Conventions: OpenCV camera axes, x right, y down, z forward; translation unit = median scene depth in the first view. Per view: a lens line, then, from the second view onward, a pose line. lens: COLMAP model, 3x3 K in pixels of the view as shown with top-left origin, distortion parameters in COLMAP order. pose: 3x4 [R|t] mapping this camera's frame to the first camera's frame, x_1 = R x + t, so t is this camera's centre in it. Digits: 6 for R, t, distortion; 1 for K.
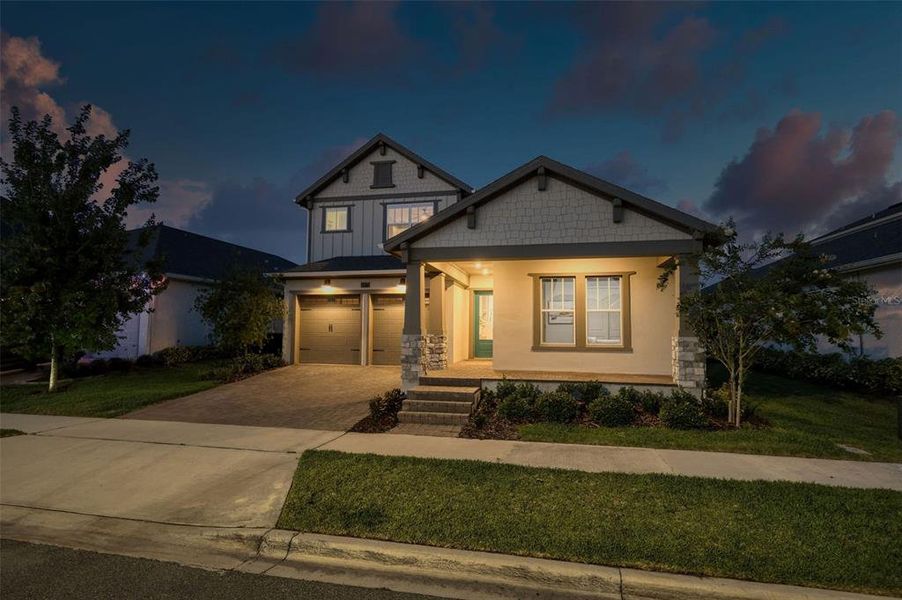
lens RADIAL K [[472.7, 0, 471.4], [0, 472.7, 297.0], [0, 0, 1]] dist [0.003510, 0.001248]
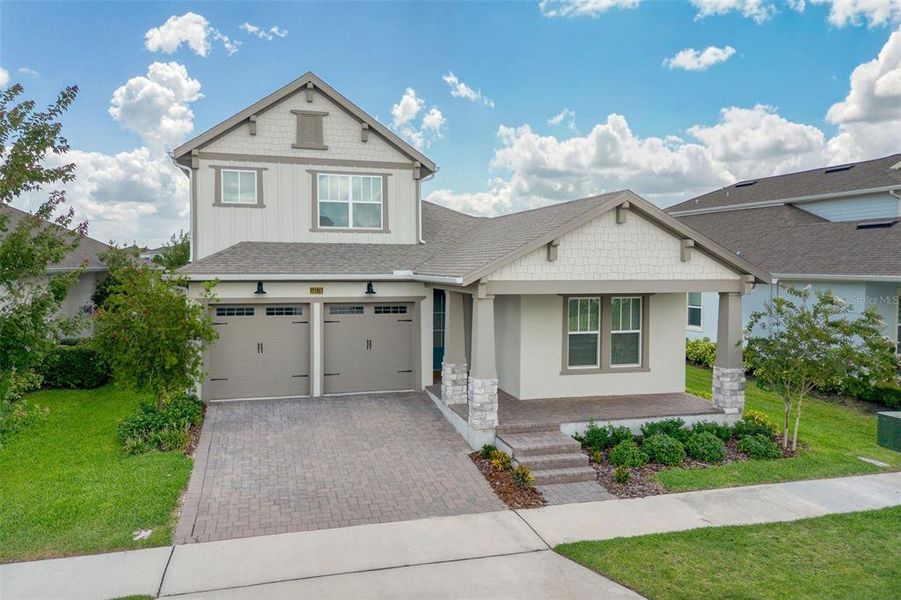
lens RADIAL K [[639.2, 0, 478.8], [0, 639.2, 285.0], [0, 0, 1]] dist [0.051961, -0.043254]
pose [[0.883056, -0.011099, 0.469136, -0.694010], [-0.038480, 0.994641, 0.095963, -0.207841], [-0.467687, -0.102793, 0.877897, -0.022175]]
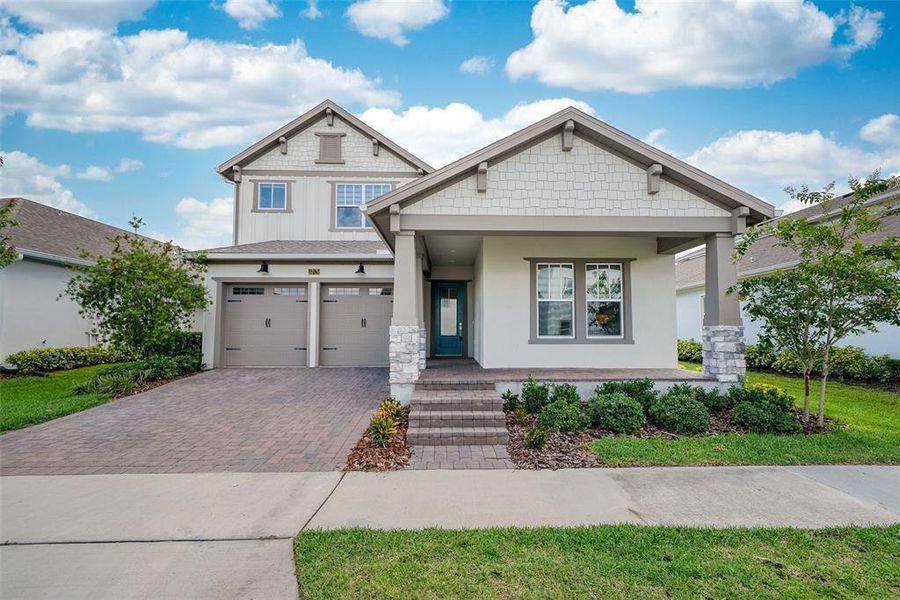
lens RADIAL K [[405.9, 0, 475.4], [0, 405.9, 312.5], [0, 0, 1]] dist [0.006064, 0.000344]
pose [[0.971658, 0.004681, 0.236344, -0.168622], [-0.009610, 0.999760, 0.019709, 0.043878], [-0.236195, -0.021421, 0.971469, 0.328094]]
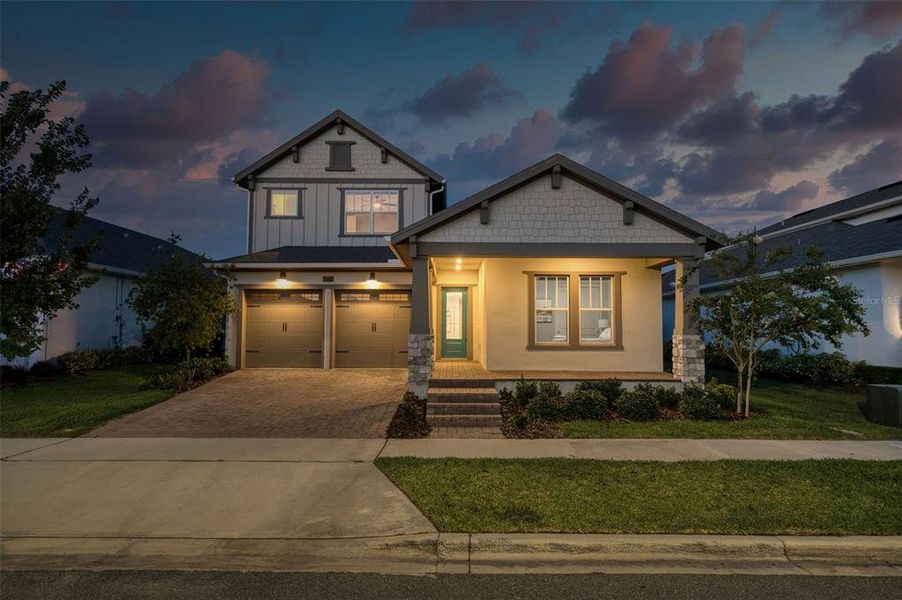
lens RADIAL K [[514.8, 0, 475.6], [0, 514.8, 297.5], [0, 0, 1]] dist [0.005513, 0.002764]
pose [[0.975584, 0.010899, 0.219356, -0.242284], [-0.013008, 0.999882, 0.008171, -0.003177], [-0.219241, -0.010825, 0.975611, -0.022095]]
